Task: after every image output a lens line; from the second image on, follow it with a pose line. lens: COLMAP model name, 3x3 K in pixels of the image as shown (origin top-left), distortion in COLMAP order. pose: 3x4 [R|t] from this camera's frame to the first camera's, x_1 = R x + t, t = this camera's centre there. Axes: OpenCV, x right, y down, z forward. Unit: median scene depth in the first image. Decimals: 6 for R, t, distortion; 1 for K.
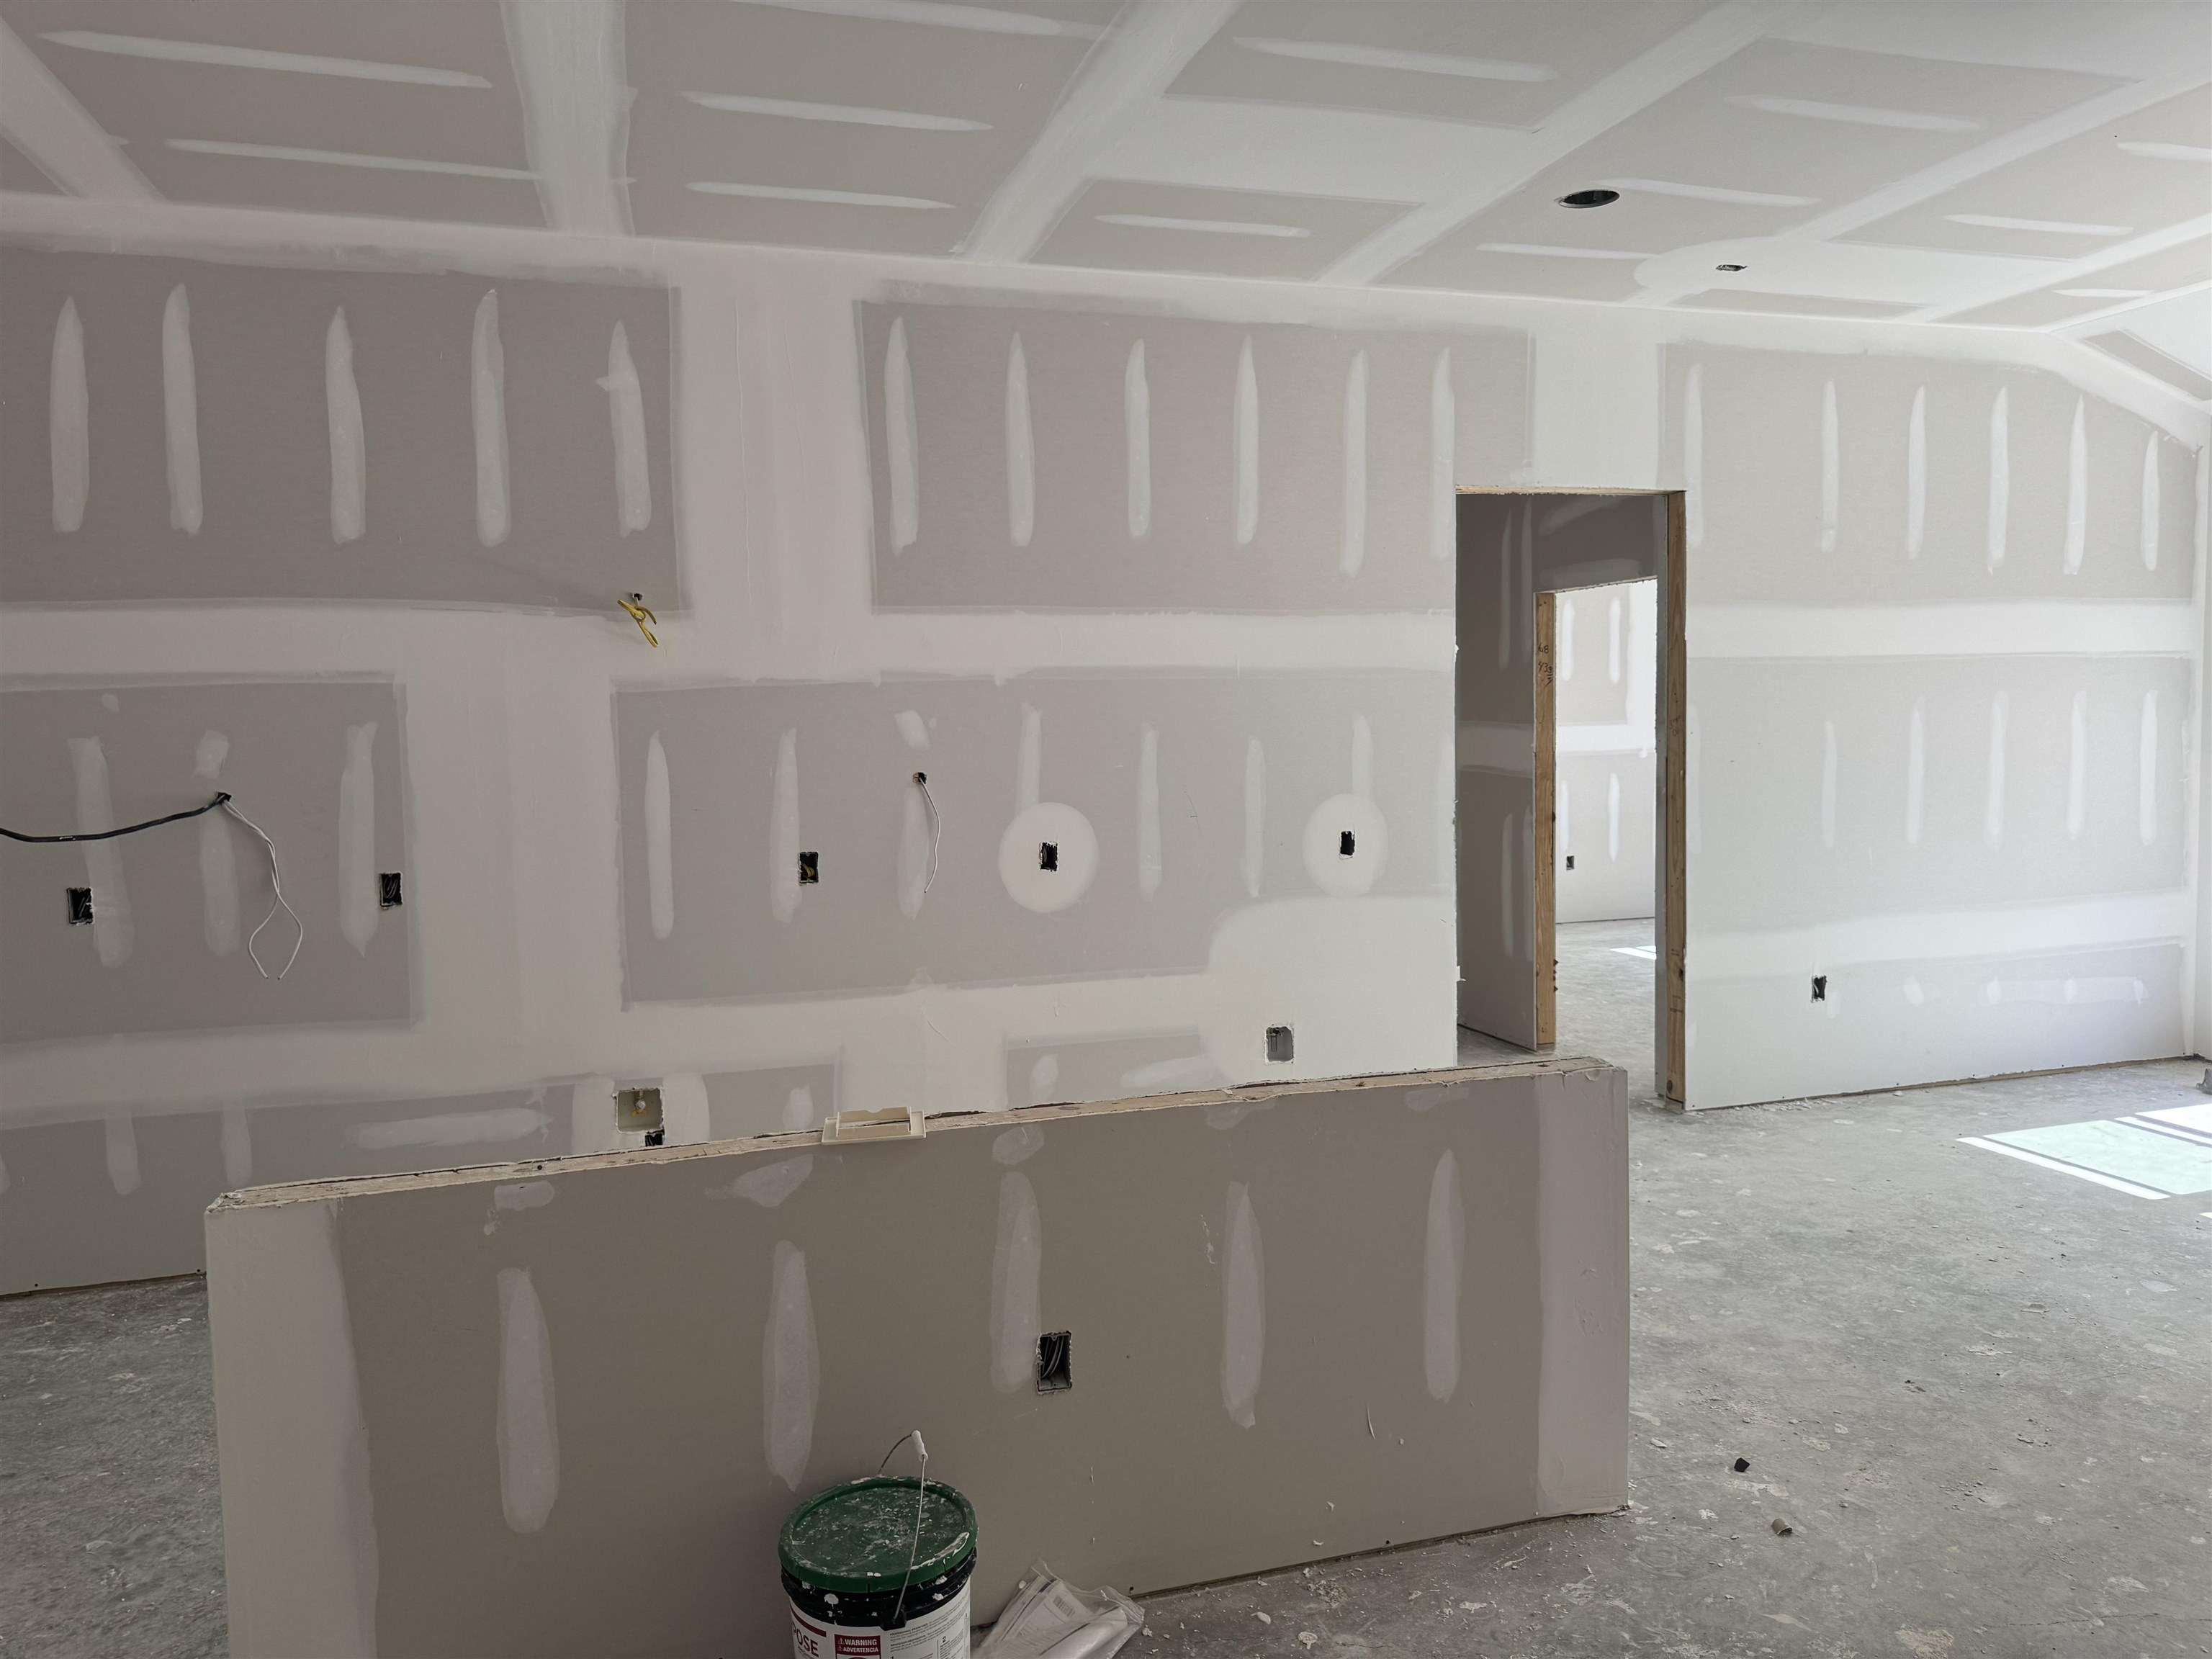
lens RADIAL K [[1549.2, 0, 1119.6], [0, 1549.2, 839.0], [0, 0, 1]] dist [0.092364, -0.103691]
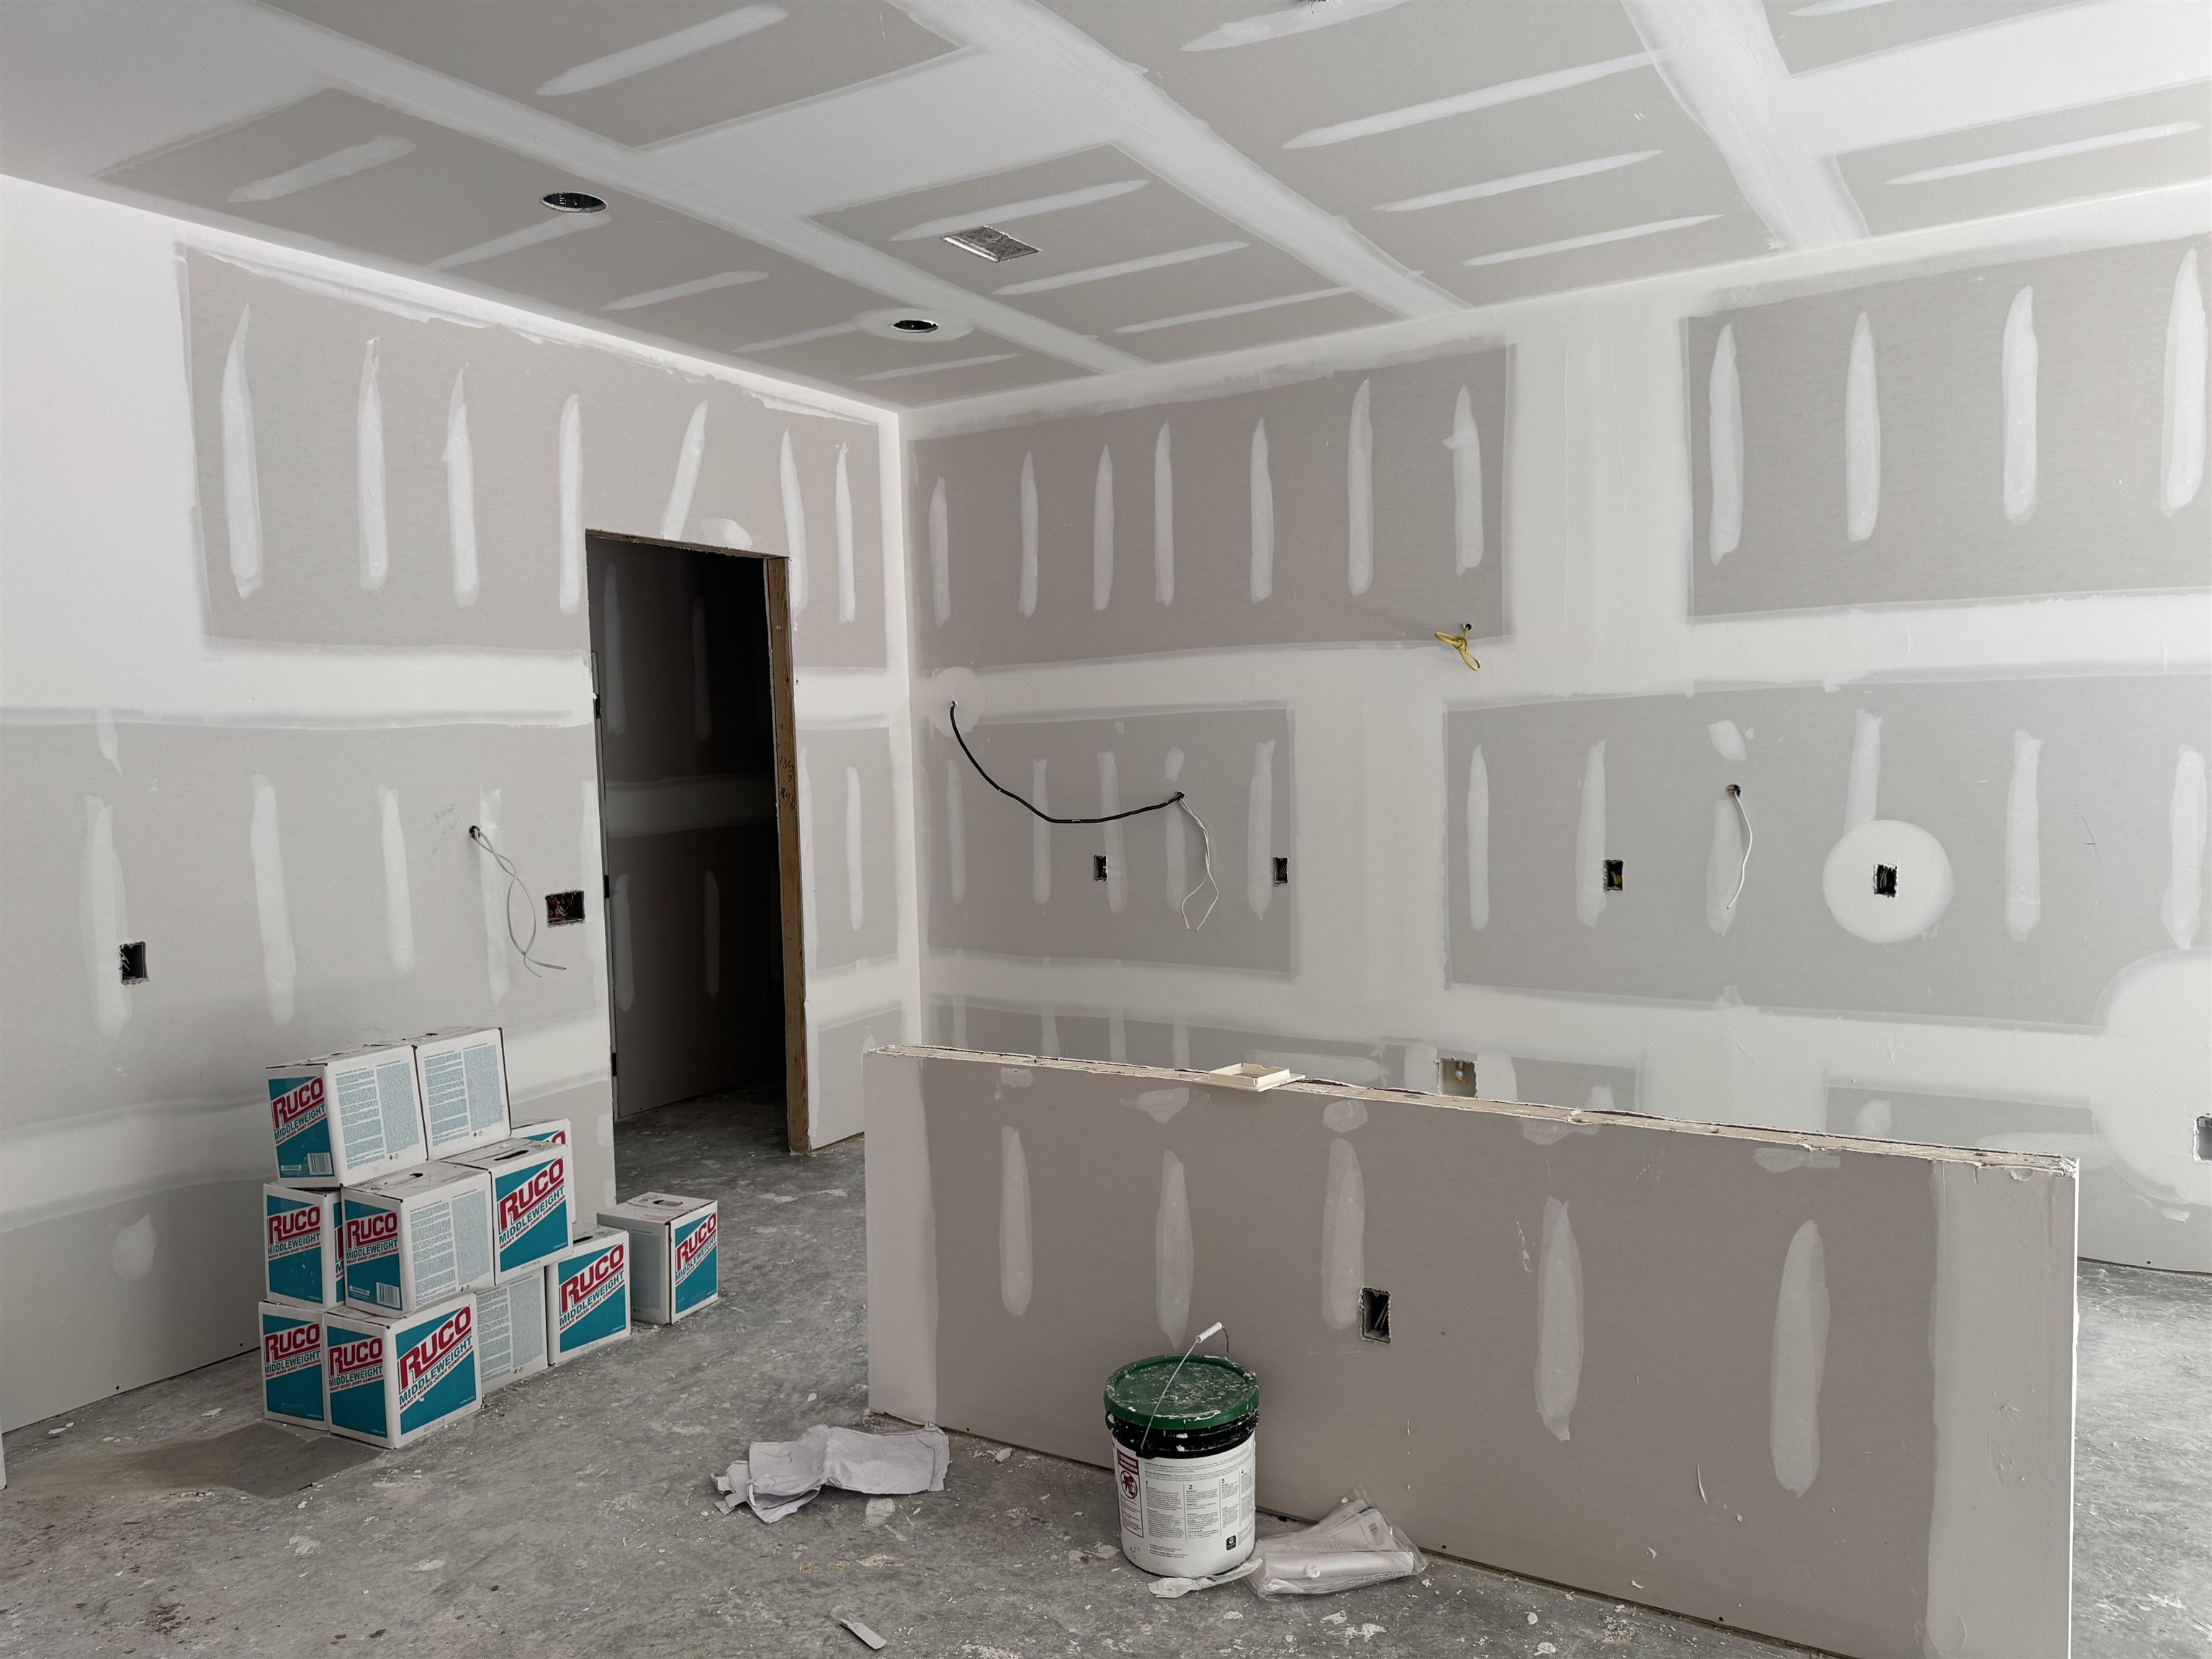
lens RADIAL K [[1549.2, 0, 1107.7], [0, 1549.2, 840.7], [0, 0, 1]] dist [0.092364, -0.103691]
pose [[0.665723, 0.045795, -0.744792, 0.378119], [-0.044545, 0.998774, 0.021596, -0.012951], [0.744868, 0.018799, 0.666947, 0.056941]]
